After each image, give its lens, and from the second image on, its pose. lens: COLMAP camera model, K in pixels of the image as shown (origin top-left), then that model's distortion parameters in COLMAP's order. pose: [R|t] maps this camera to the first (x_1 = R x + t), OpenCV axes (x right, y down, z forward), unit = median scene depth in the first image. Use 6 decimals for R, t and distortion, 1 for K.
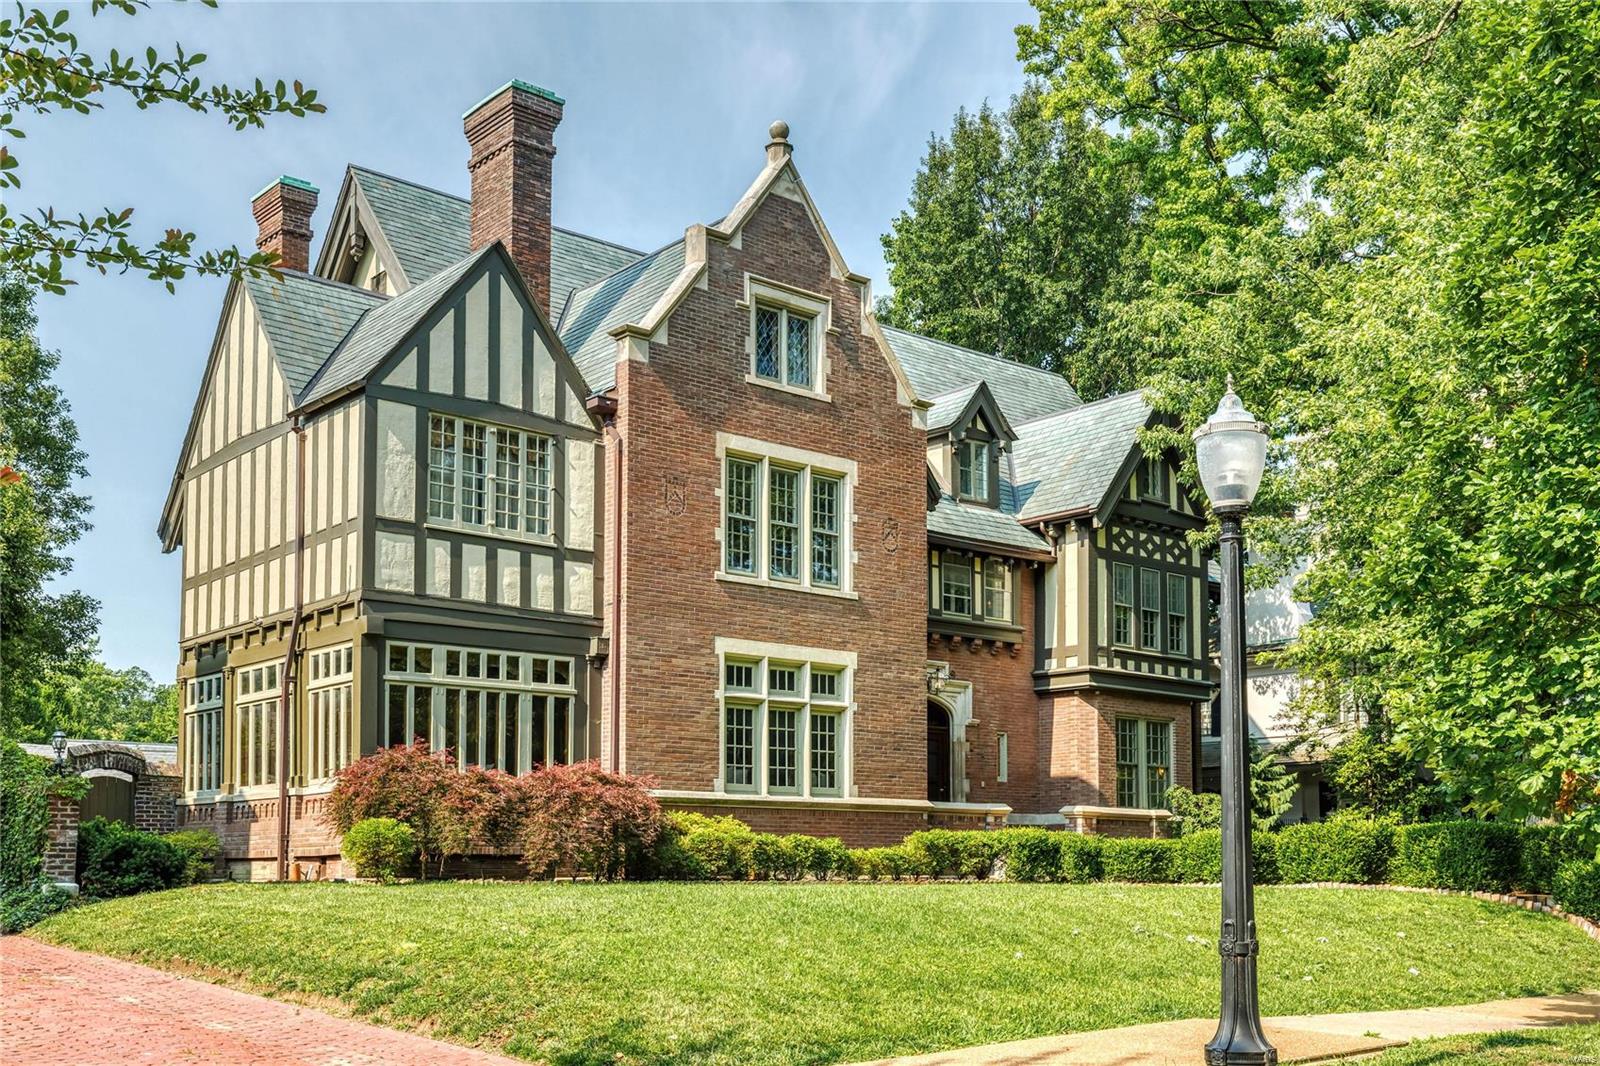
lens RADIAL K [[1610.0, 0, 800.2], [0, 1610.0, 527.9], [0, 0, 1]] dist [0.014492, 0.000000]
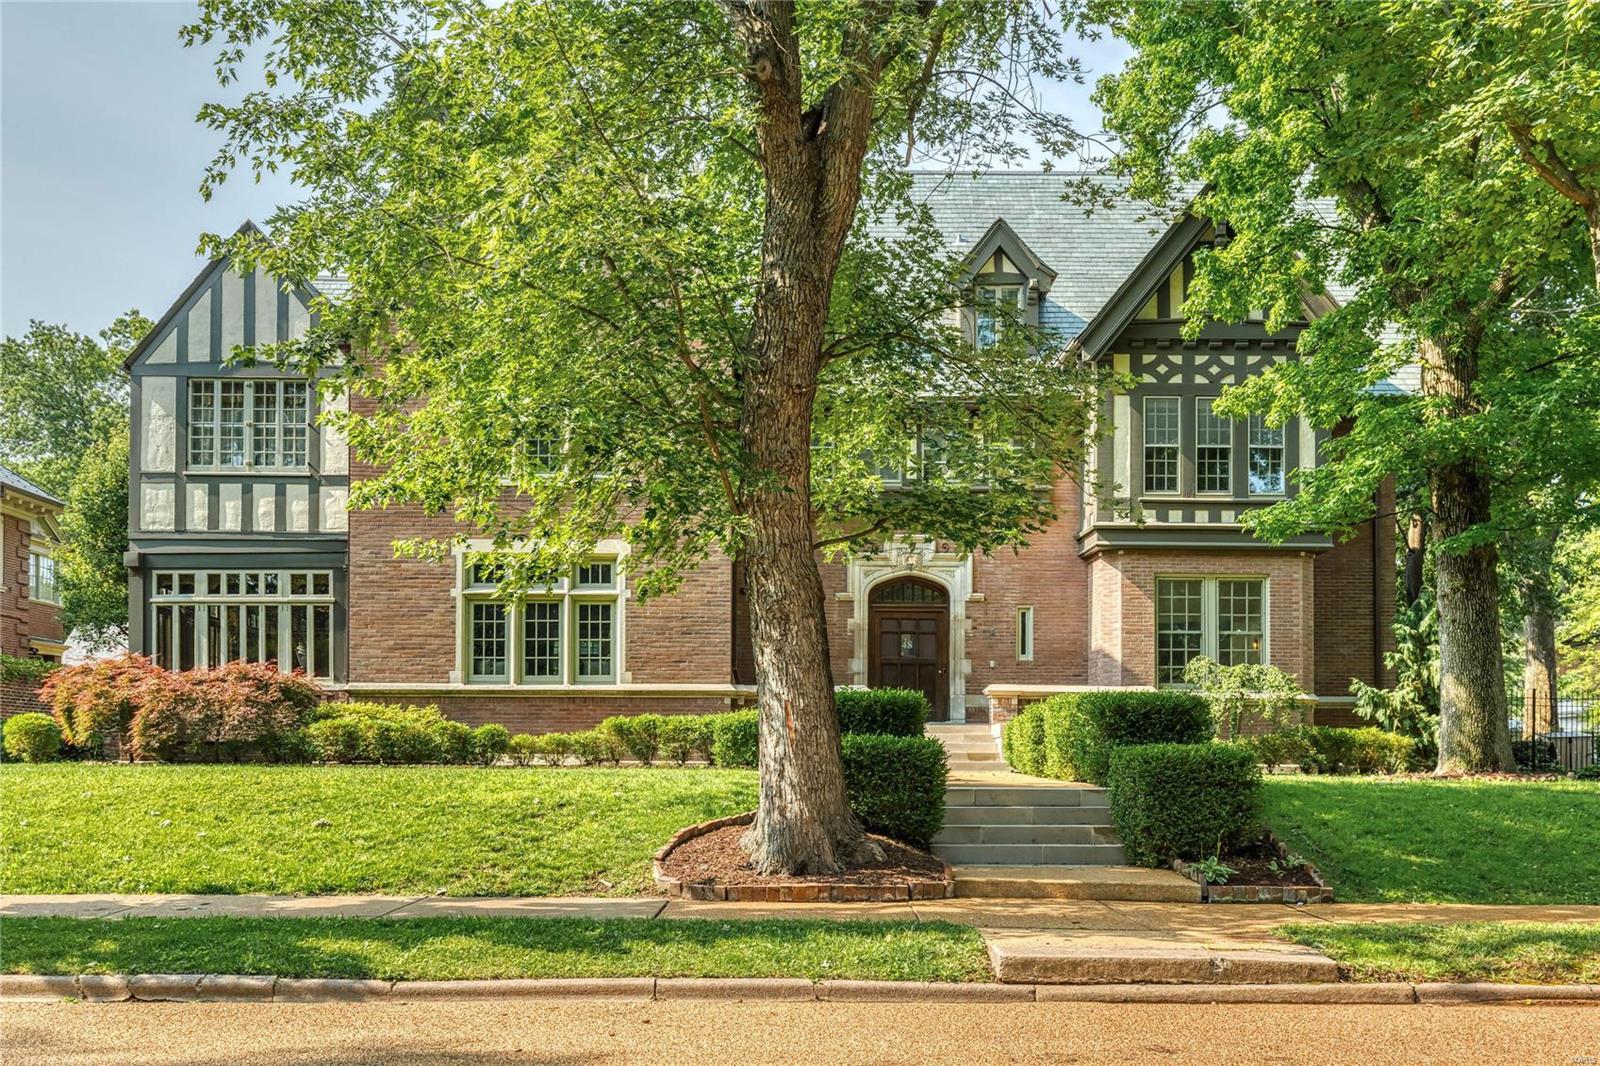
lens RADIAL K [[1519.1, 0, 800.2], [0, 1519.1, 539.1], [0, 0, 1]] dist [-0.000589, 0.000000]
pose [[0.767401, -0.096273, -0.633899, 0.799814], [0.131037, 0.991345, 0.008074, 0.094104], [0.627635, -0.089260, 0.773374, 0.384026]]
